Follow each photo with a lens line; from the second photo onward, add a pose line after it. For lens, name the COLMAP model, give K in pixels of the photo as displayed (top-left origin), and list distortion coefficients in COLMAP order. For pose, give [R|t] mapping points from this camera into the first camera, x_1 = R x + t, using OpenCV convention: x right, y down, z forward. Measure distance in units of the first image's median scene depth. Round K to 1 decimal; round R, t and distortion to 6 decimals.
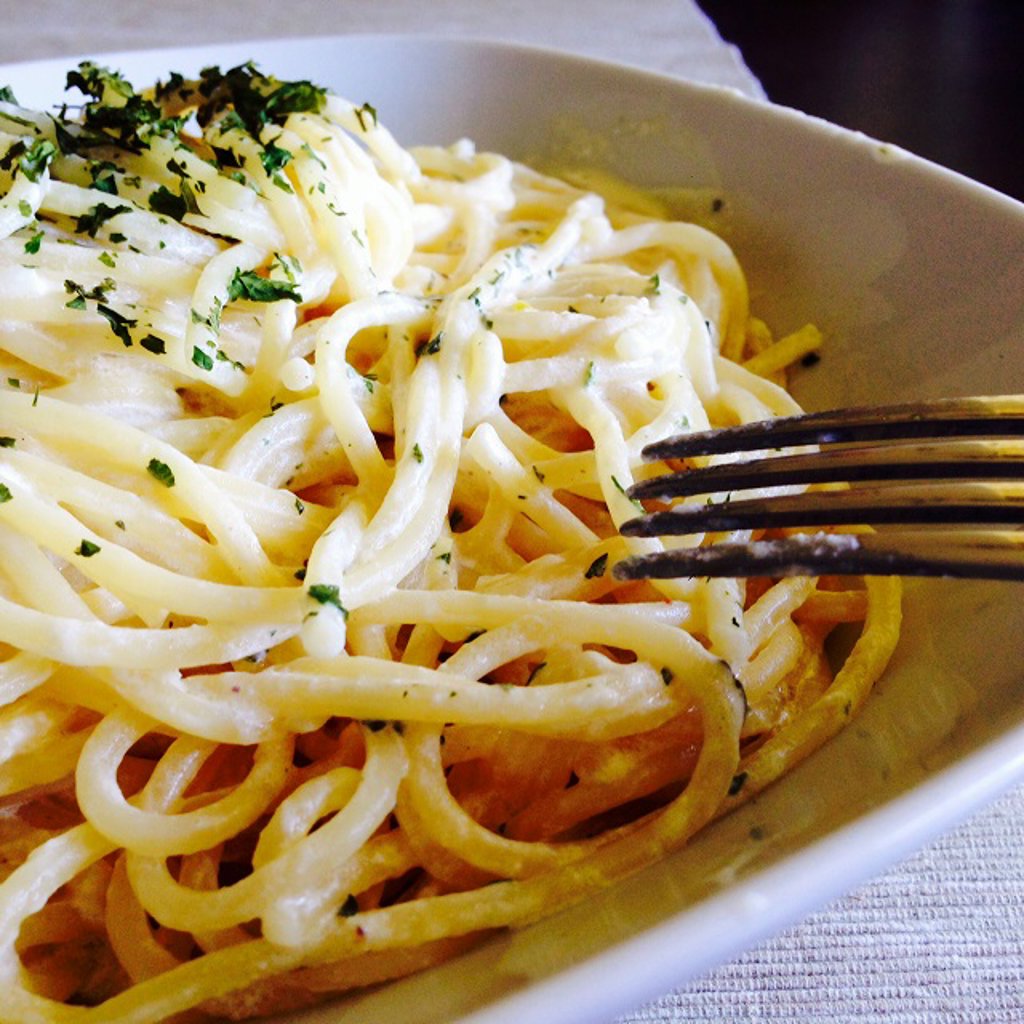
lens RADIAL K [[1307.0, 0, 512.0], [0, 1307.0, 512.0], [0, 0, 1]] dist [0.040946, -0.012552]
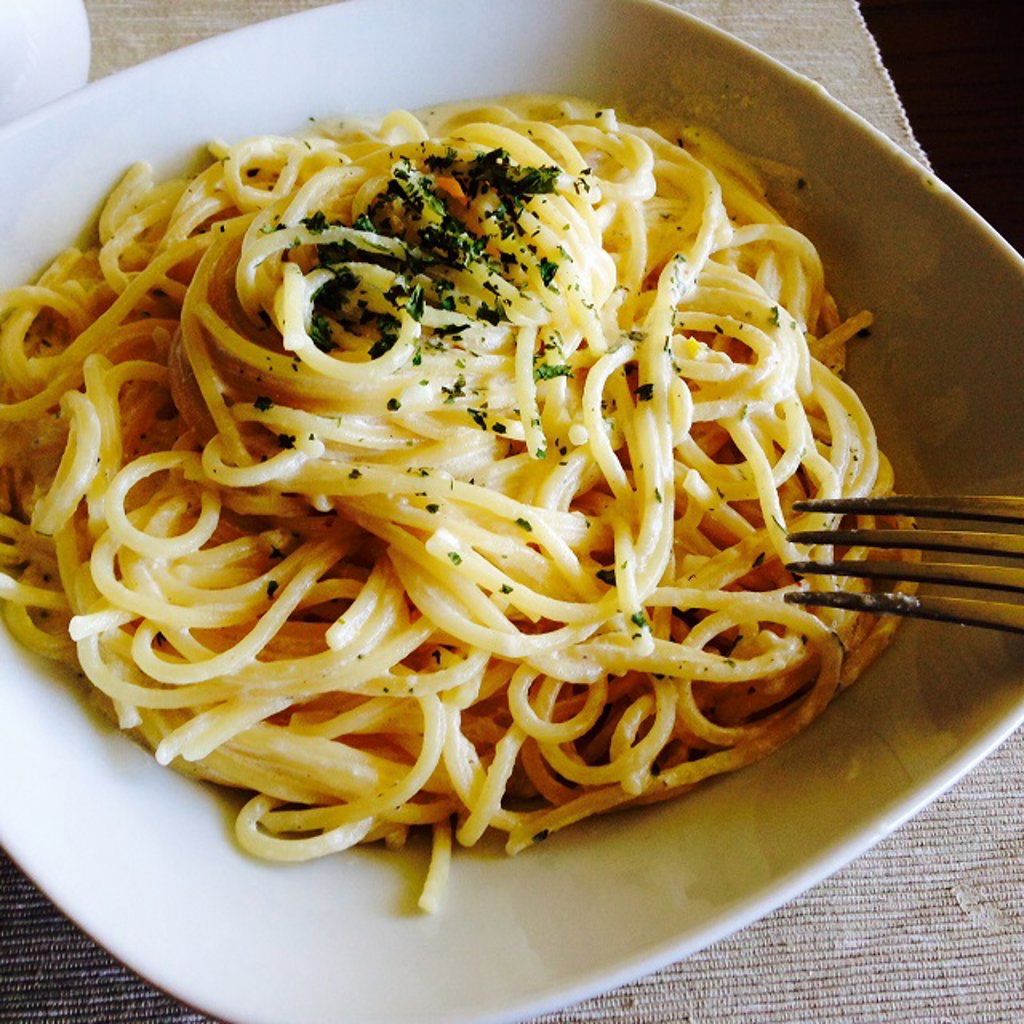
lens RADIAL K [[1307.0, 0, 512.0], [0, 1307.0, 512.0], [0, 0, 1]] dist [0.040946, -0.012552]
pose [[0.997565, -0.013815, 0.068364, -0.345672], [-0.012129, 0.930888, 0.365102, -0.588838], [-0.068683, -0.365043, 0.928454, -0.533927]]
